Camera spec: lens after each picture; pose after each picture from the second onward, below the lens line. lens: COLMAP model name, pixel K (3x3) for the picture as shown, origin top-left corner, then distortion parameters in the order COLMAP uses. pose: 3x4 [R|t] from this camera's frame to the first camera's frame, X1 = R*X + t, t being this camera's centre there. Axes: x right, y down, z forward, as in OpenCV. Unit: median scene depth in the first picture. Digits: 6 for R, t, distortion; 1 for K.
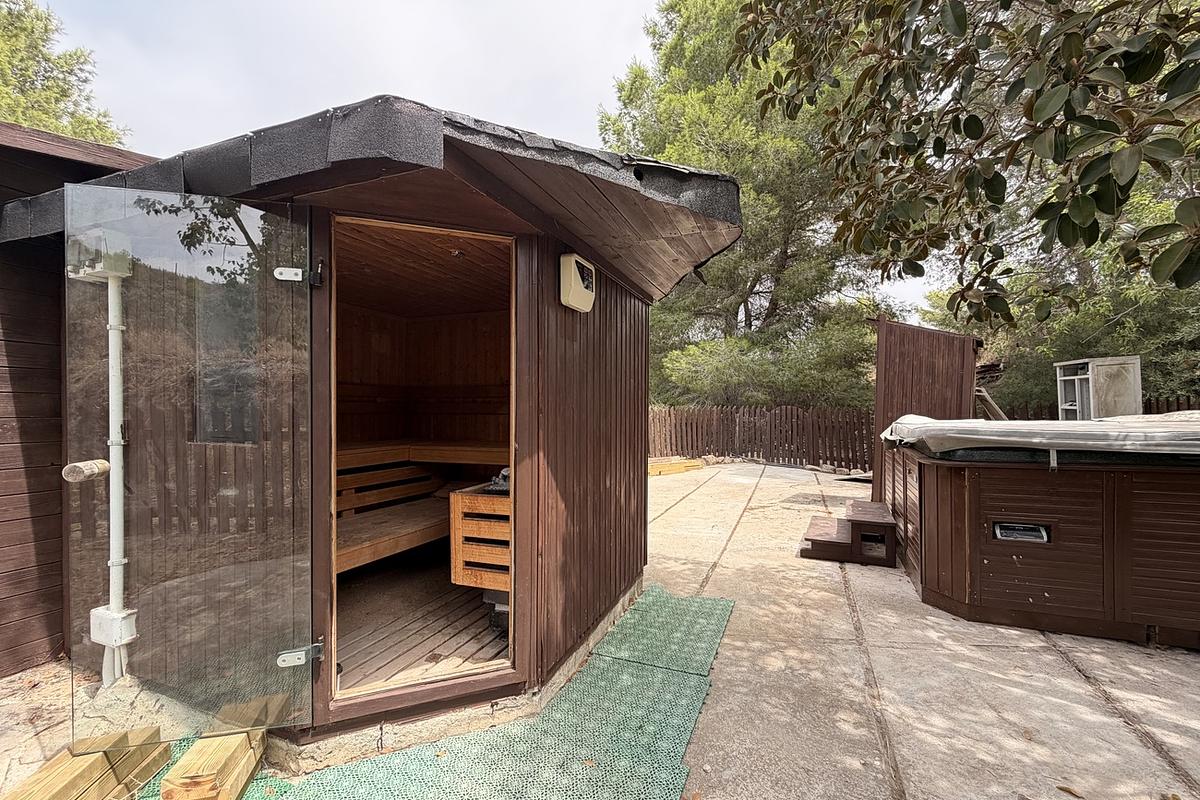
lens RADIAL K [[479.0, 0, 595.3], [0, 479.0, 401.7], [0, 0, 1]] dist [-0.000100, 0.000339]
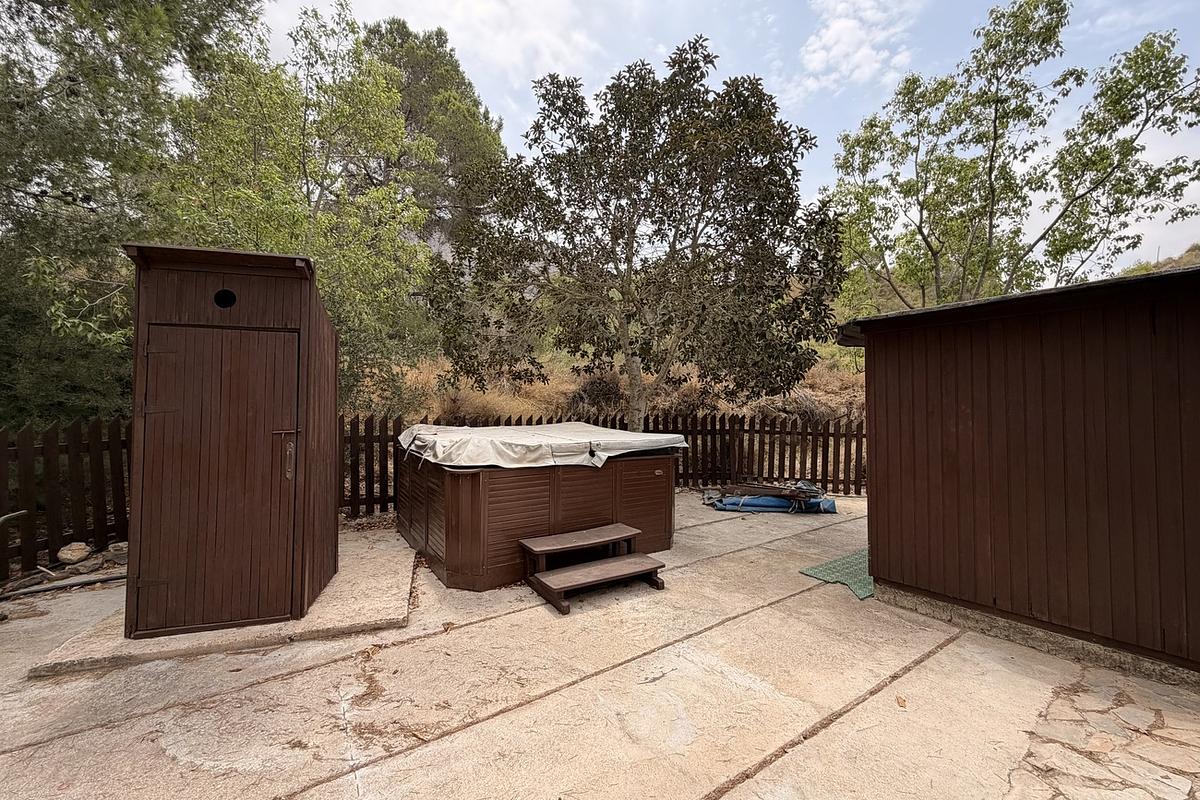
lens RADIAL K [[479.0, 0, 595.3], [0, 479.0, 401.7], [0, 0, 1]] dist [-0.000100, 0.000339]
pose [[-0.848444, 0.014559, 0.529084, 0.055316], [-0.002591, 0.999495, -0.031658, -0.011787], [-0.529278, -0.028230, -0.847978, 2.264966]]
